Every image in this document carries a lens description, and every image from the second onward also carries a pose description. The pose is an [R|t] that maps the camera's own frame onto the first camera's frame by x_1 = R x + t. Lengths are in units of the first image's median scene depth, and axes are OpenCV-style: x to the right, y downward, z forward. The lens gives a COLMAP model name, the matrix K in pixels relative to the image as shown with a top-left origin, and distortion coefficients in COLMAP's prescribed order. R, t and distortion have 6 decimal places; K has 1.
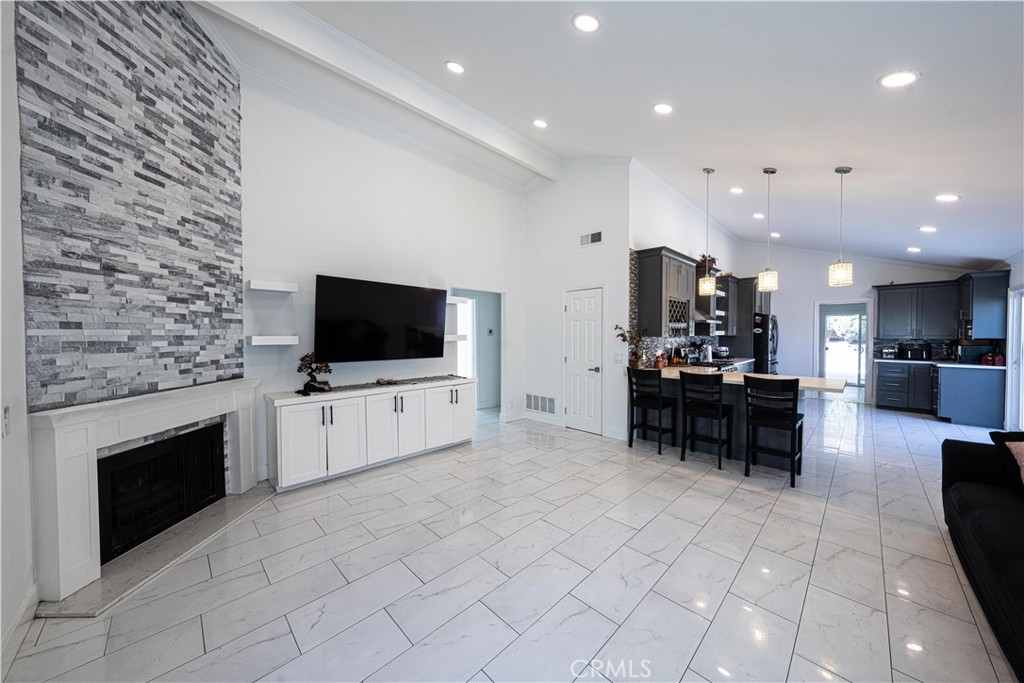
lens RADIAL K [[348.7, 0, 514.3], [0, 348.7, 340.8], [0, 0, 1]] dist [-0.003117, 0.000208]
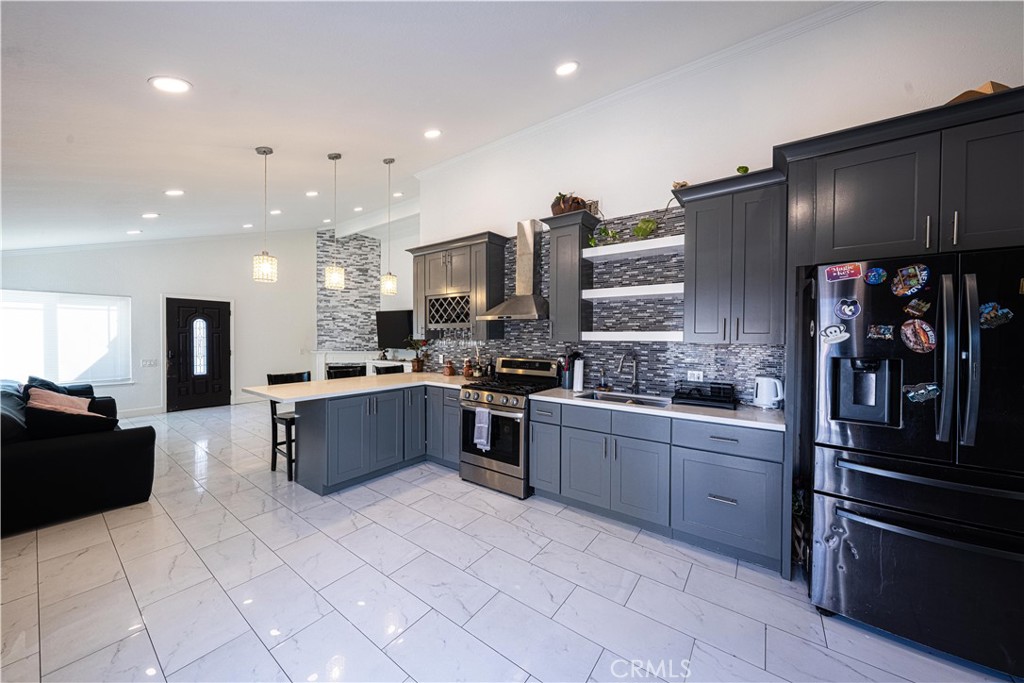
lens RADIAL K [[348.7, 0, 514.3], [0, 348.7, 340.8], [0, 0, 1]] dist [-0.003117, 0.000208]
pose [[0.164038, 0.014679, -0.986345, 2.135865], [-0.026451, 0.999595, 0.010477, -0.036623], [0.986099, 0.024371, 0.164360, 1.650073]]
